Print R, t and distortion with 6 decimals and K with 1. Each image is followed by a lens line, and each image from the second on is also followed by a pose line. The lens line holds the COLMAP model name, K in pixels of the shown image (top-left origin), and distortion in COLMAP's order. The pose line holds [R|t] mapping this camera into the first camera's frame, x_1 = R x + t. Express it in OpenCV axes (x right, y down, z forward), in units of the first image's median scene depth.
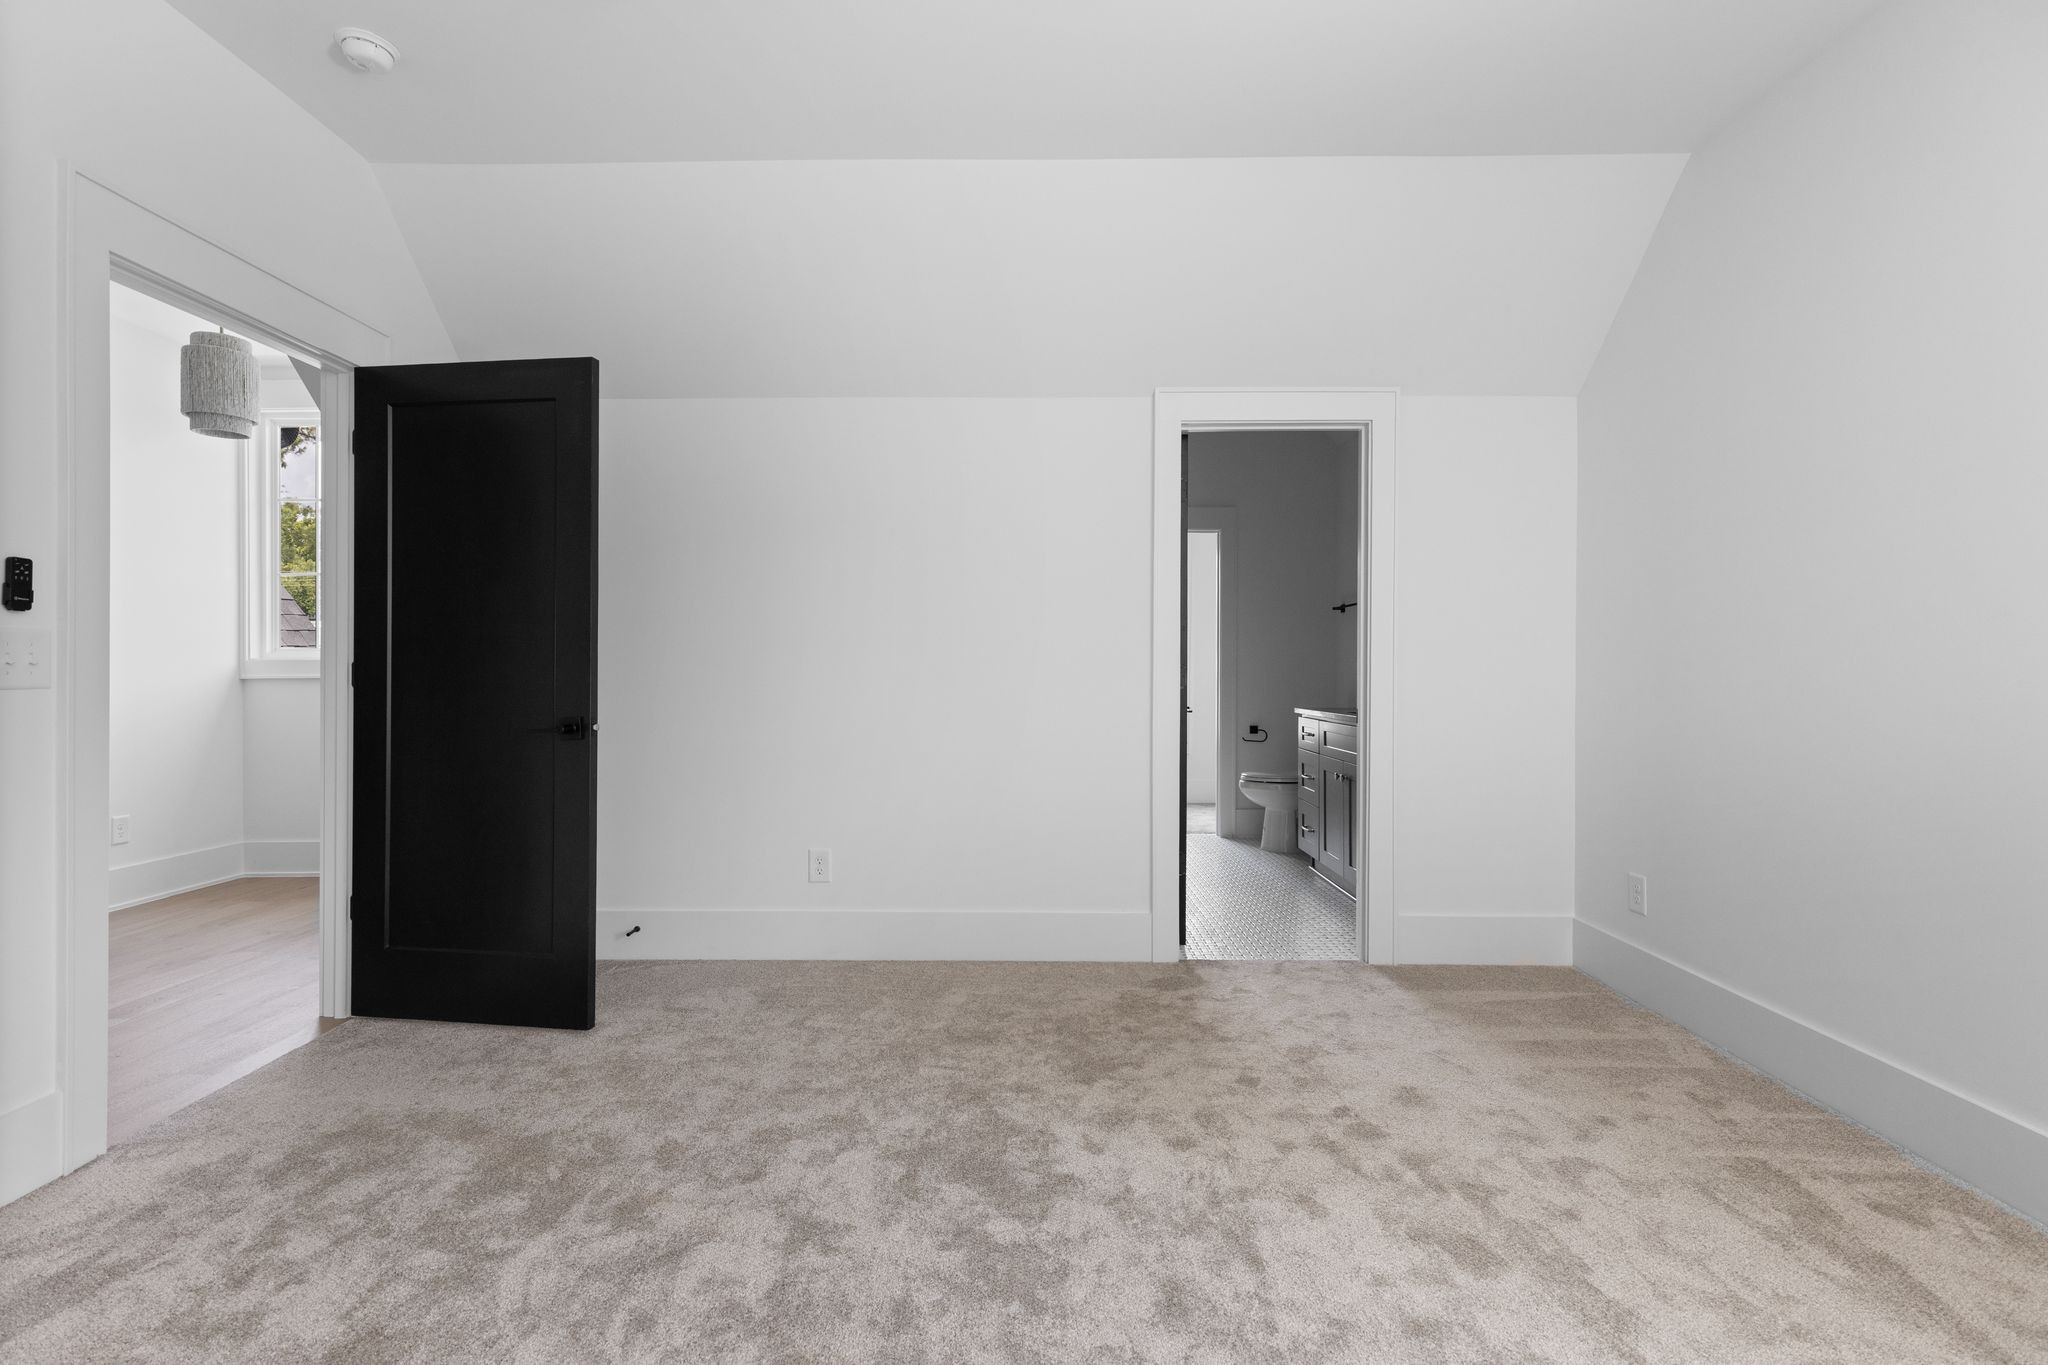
lens RADIAL K [[920.2, 0, 1018.7], [0, 920.2, 678.0], [0, 0, 1]] dist [0.008334, -0.000489]
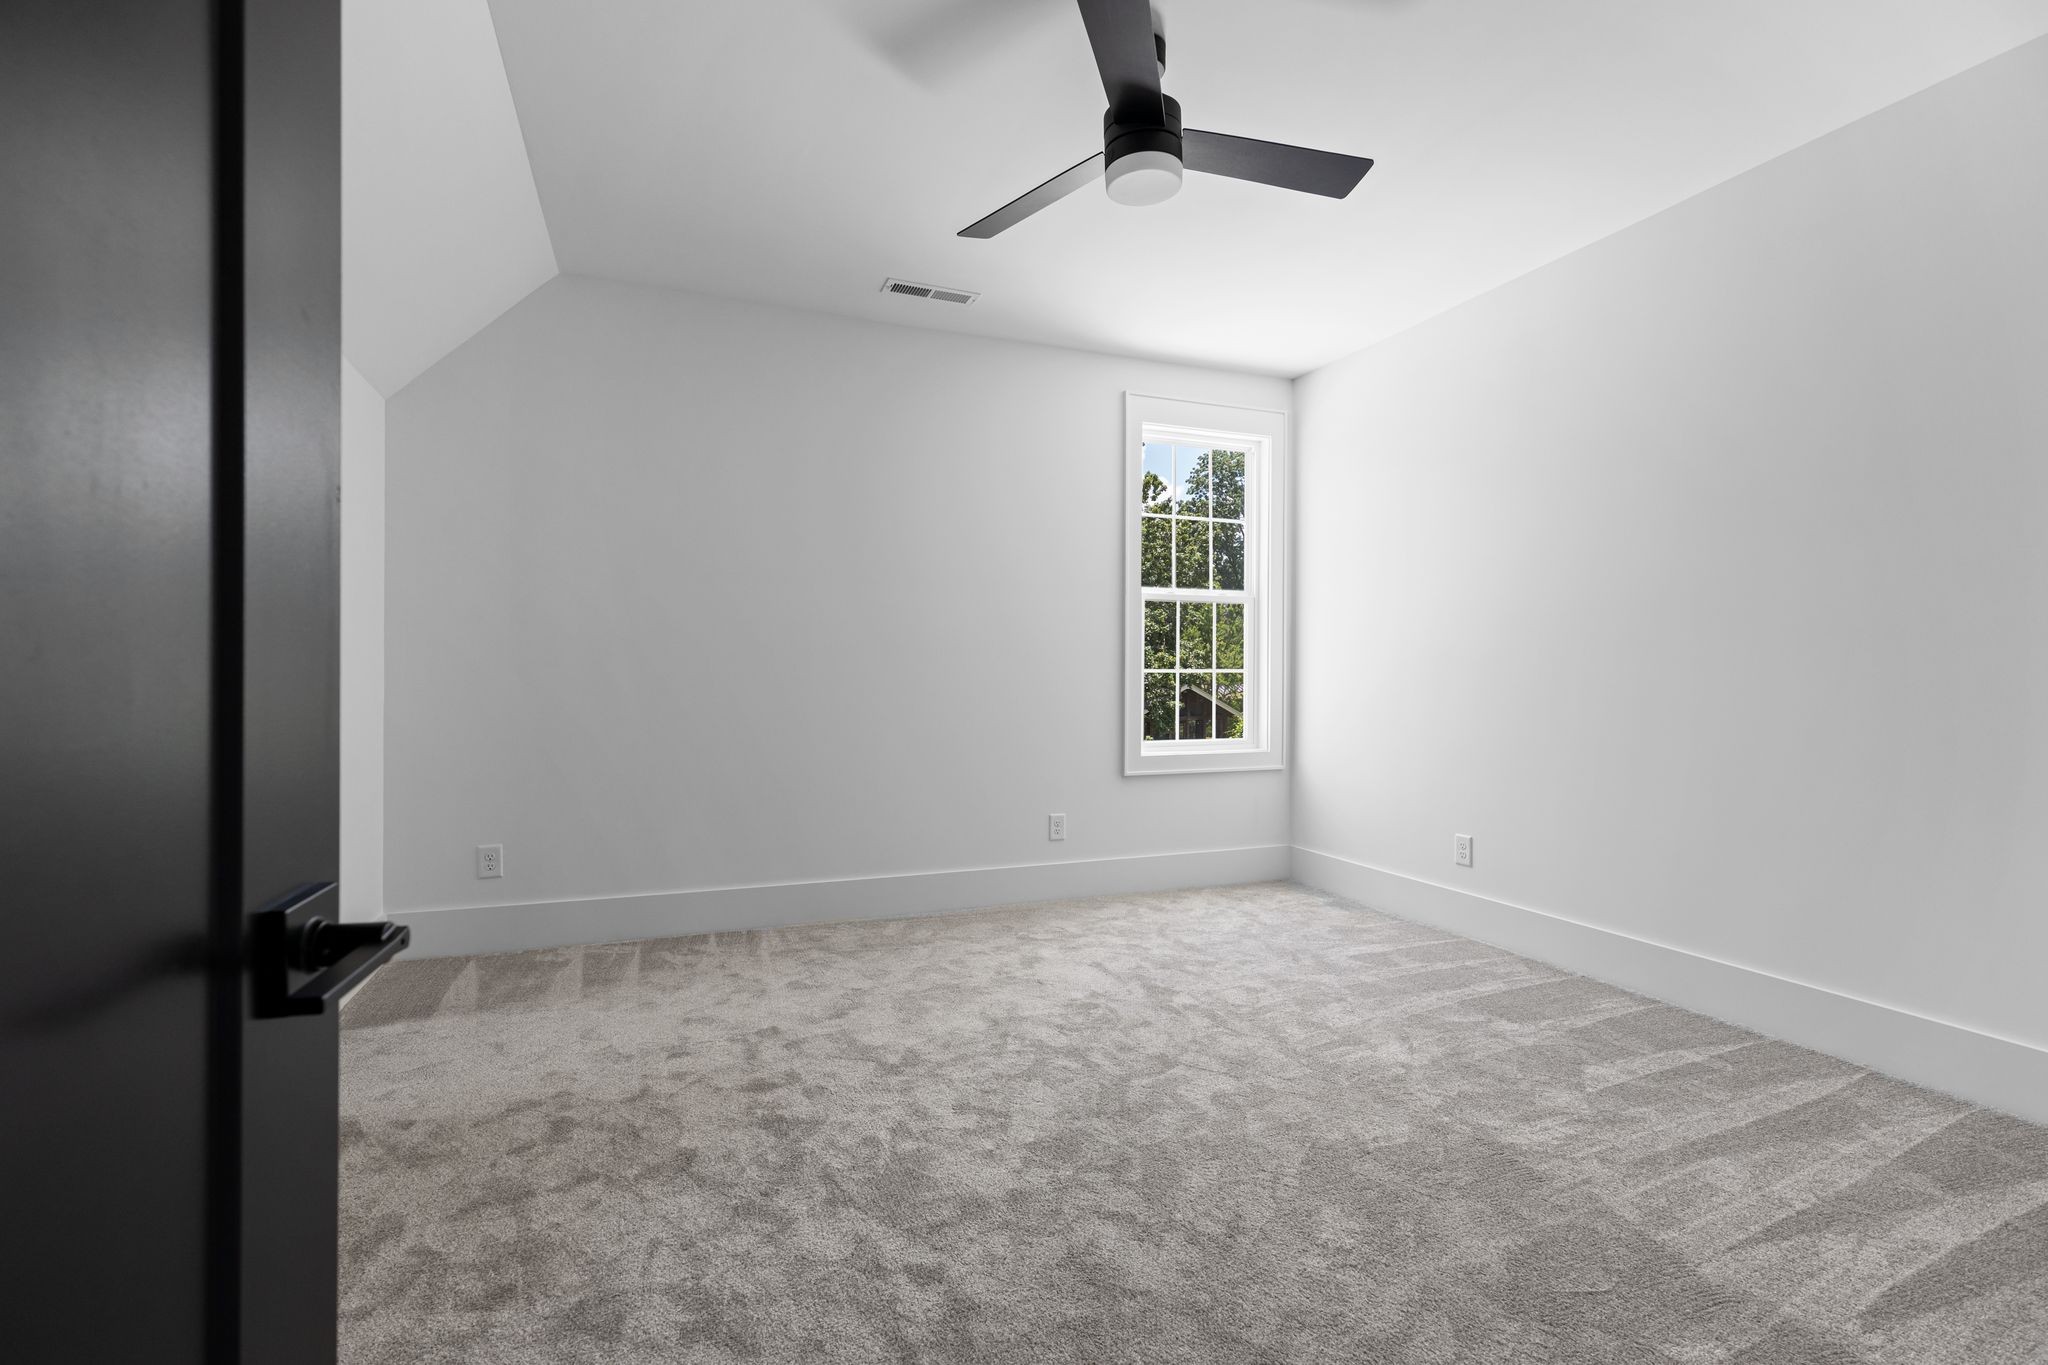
lens RADIAL K [[920.2, 0, 1020.8], [0, 920.2, 678.8], [0, 0, 1]] dist [0.008334, -0.000489]
pose [[-0.377139, -0.007379, 0.926127, -0.821717], [0.004346, 0.999943, 0.009737, -0.006028], [-0.926147, 0.007697, -0.377085, 1.024868]]
